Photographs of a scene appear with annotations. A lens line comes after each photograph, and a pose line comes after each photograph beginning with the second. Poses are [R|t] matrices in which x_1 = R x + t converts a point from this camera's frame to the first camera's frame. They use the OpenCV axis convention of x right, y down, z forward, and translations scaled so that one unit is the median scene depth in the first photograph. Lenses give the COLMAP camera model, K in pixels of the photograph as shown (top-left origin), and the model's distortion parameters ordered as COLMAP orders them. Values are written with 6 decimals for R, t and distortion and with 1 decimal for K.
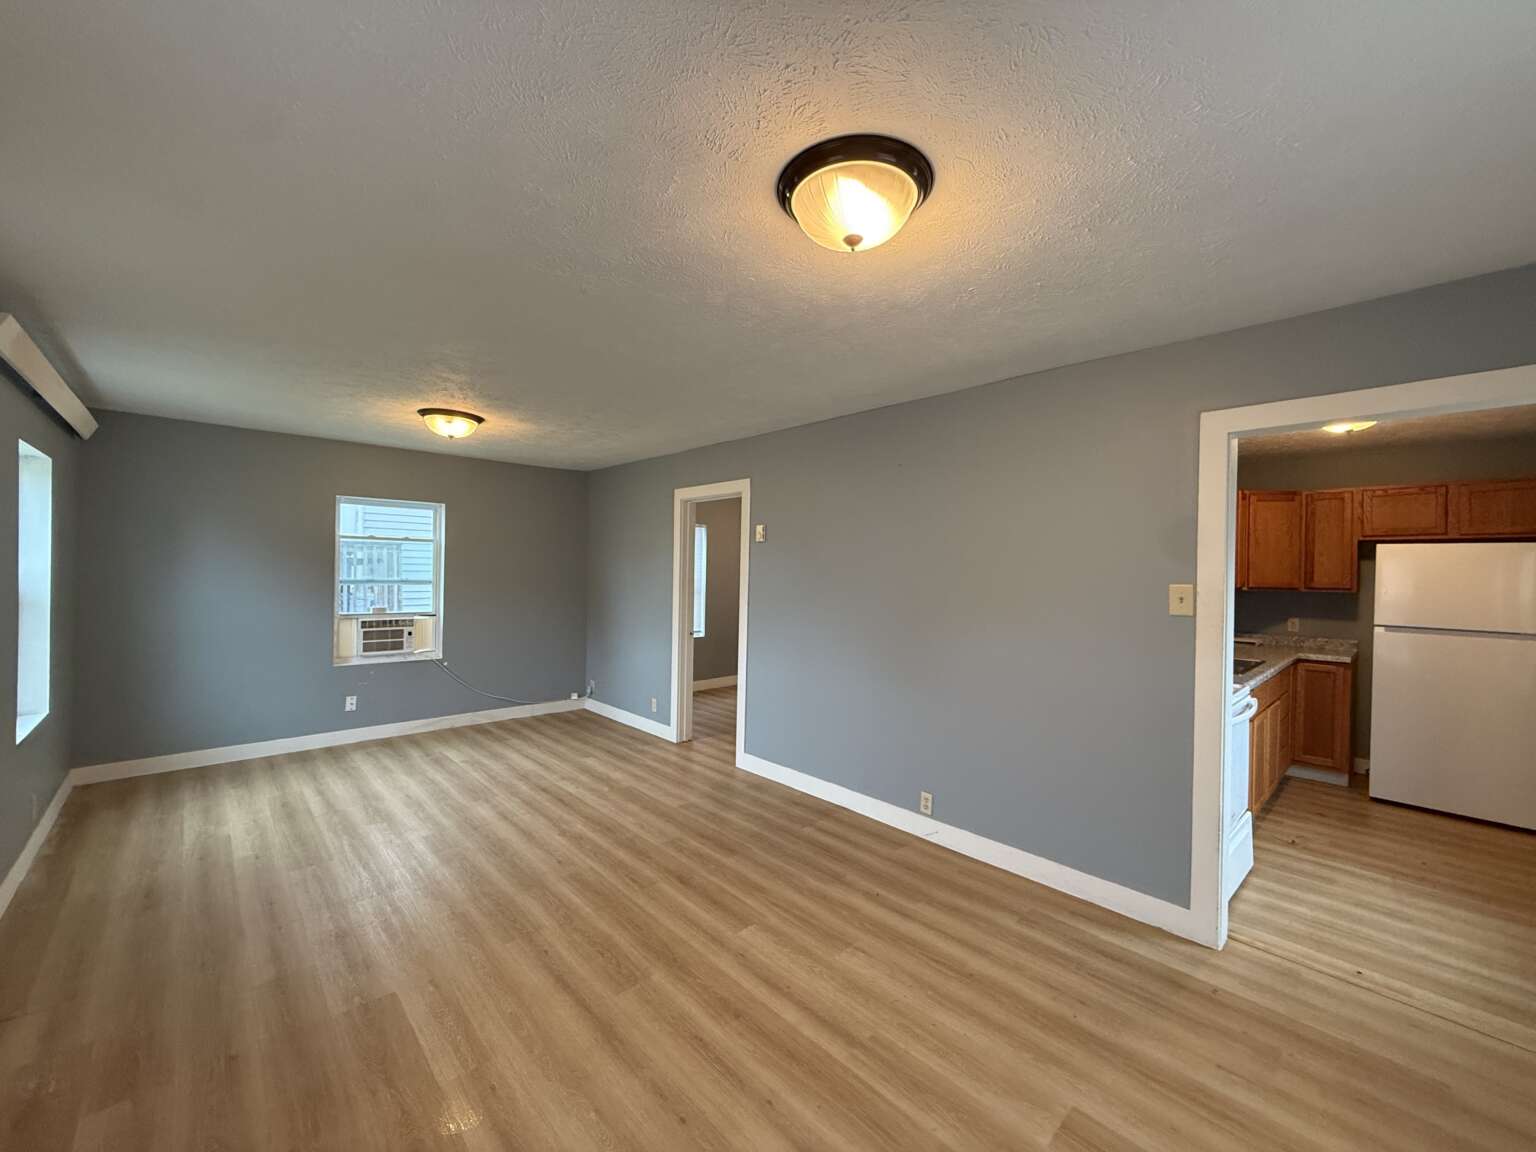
lens RADIAL K [[611.7, 0, 764.5], [0, 611.7, 574.9], [0, 0, 1]] dist [-0.000949, 0.000118]
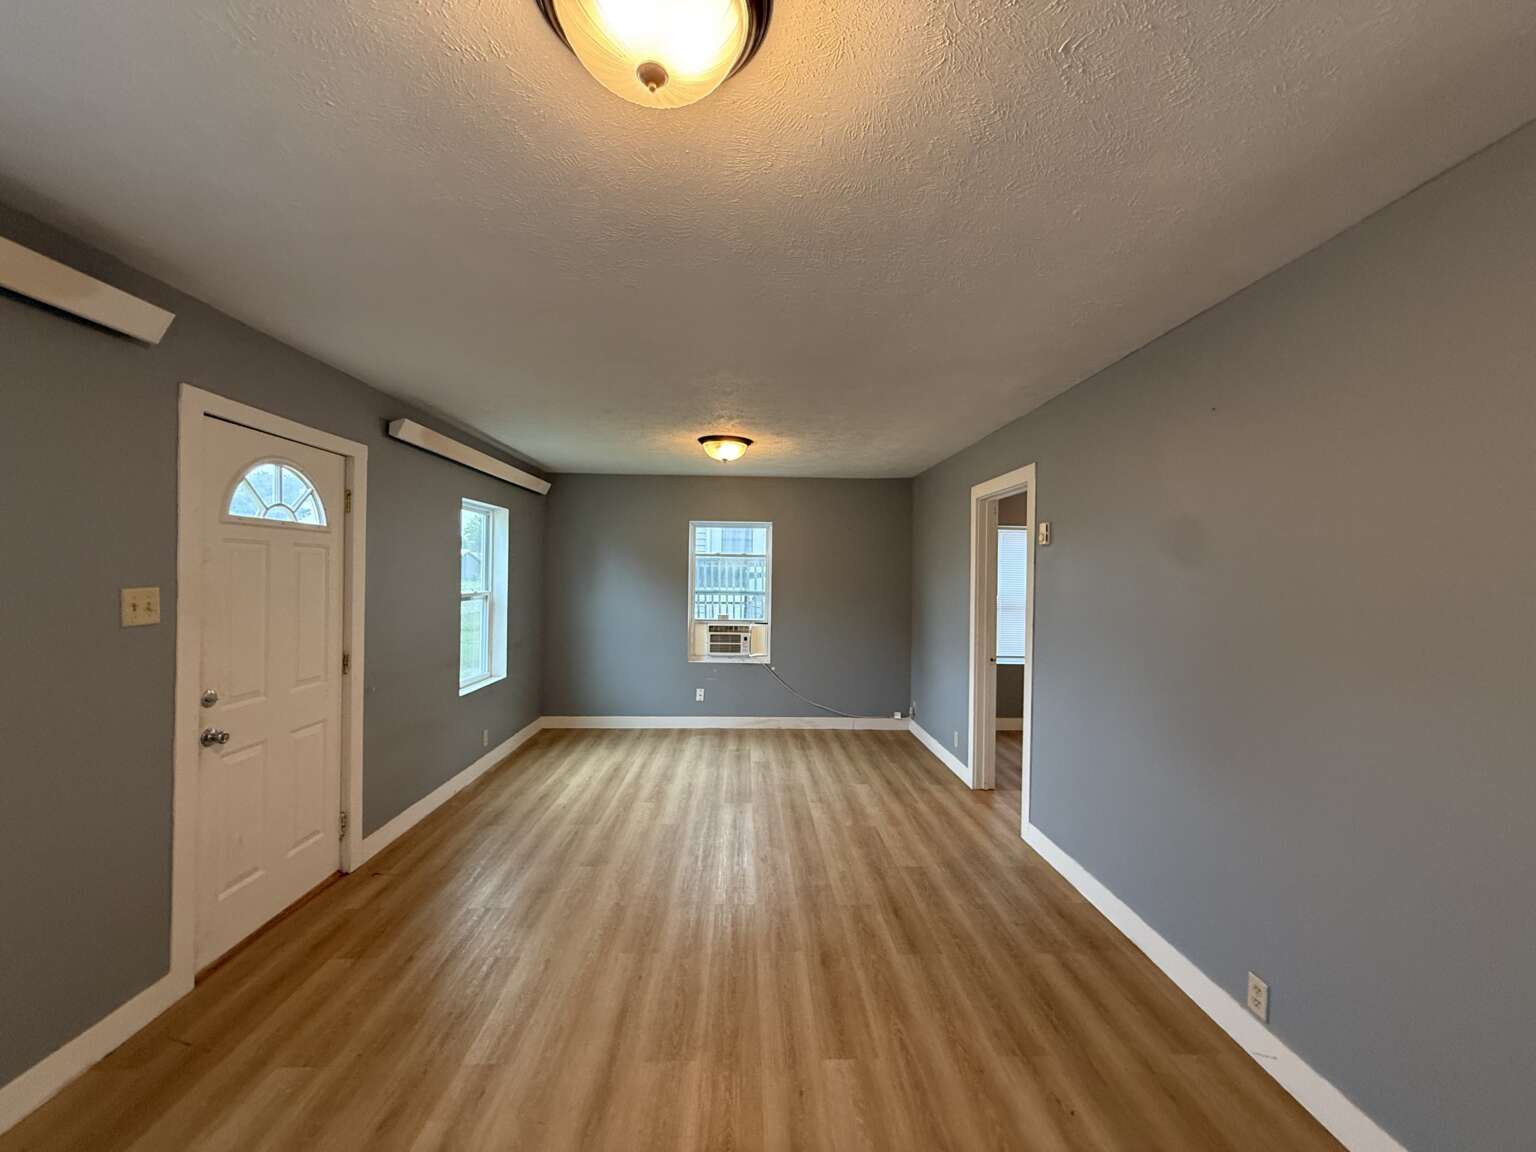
lens RADIAL K [[611.7, 0, 764.5], [0, 611.7, 574.9], [0, 0, 1]] dist [-0.000949, 0.000118]
pose [[0.753100, -0.008213, -0.657855, 0.223714], [-0.005482, 0.999809, -0.018758, -0.001115], [0.657883, 0.017732, 0.752911, 0.203319]]
